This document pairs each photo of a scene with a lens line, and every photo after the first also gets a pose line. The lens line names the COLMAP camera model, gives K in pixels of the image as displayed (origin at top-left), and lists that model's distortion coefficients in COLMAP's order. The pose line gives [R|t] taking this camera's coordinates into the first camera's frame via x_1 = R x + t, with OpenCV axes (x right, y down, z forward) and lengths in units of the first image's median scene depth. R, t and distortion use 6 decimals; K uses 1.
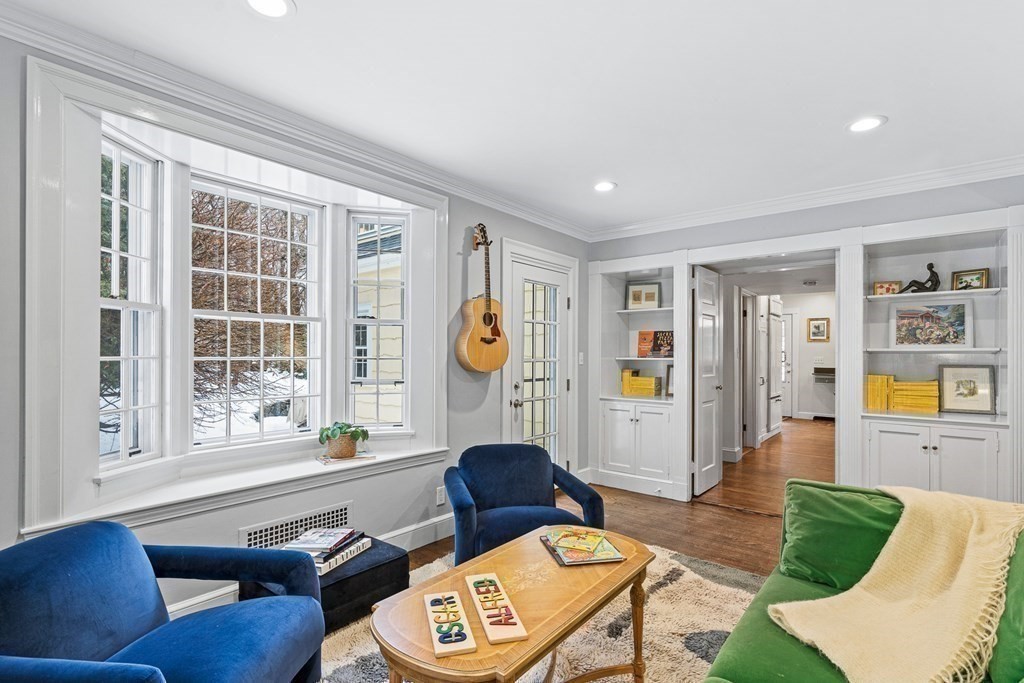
lens RADIAL K [[485.8, 0, 507.9], [0, 485.8, 351.6], [0, 0, 1]] dist [0.002393, 0.000171]
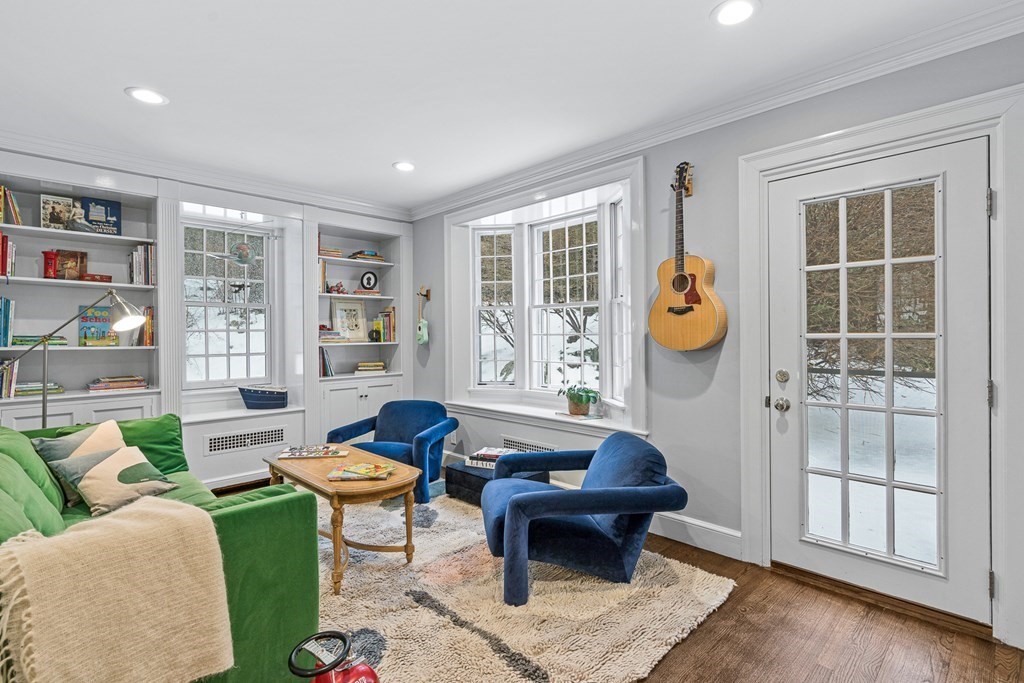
lens RADIAL K [[485.8, 0, 540.9], [0, 485.8, 339.0], [0, 0, 1]] dist [0.002393, 0.000171]
pose [[-0.073723, 0.007487, -0.997251, 0.758694], [0.011774, 0.999909, 0.006637, 0.015553], [0.997209, -0.011252, -0.073804, 0.832500]]
